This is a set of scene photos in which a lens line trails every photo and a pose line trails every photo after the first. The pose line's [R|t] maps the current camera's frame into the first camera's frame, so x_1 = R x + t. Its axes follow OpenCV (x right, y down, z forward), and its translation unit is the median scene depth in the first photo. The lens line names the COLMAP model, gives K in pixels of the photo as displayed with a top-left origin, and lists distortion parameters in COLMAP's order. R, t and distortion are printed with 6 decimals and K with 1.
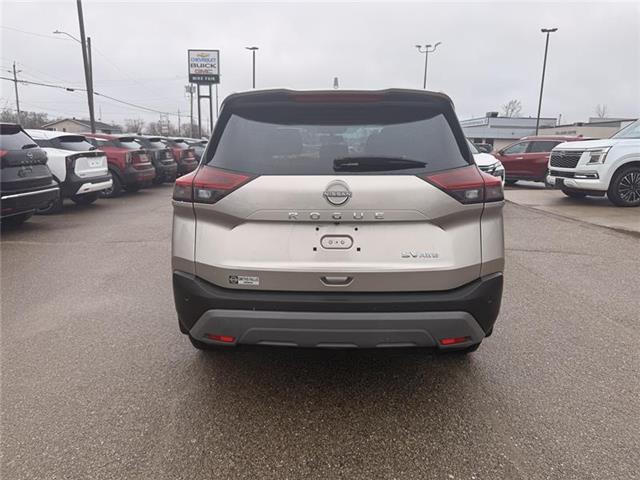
lens RADIAL K [[459.1, 0, 322.3], [0, 459.1, 237.6], [0, 0, 1]] dist [0.028421, -0.004823]
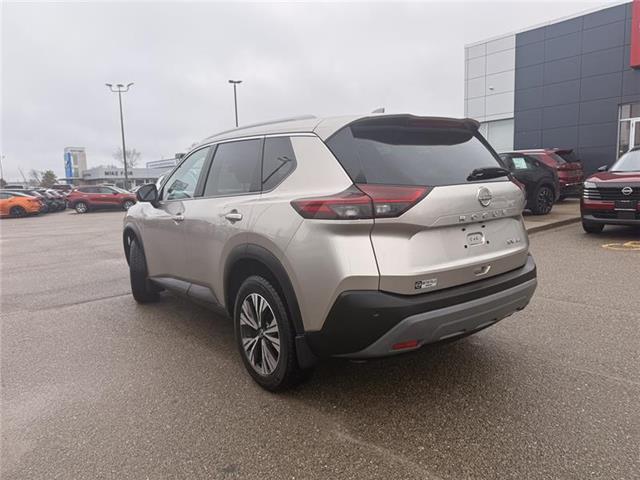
lens RADIAL K [[459.1, 0, 322.3], [0, 459.1, 237.6], [0, 0, 1]] dist [0.028421, -0.004823]
pose [[0.802274, -0.114256, 0.585920, -0.992169], [0.163293, 0.986081, -0.031300, -0.020978], [-0.574188, 0.120787, 0.809764, 0.243612]]
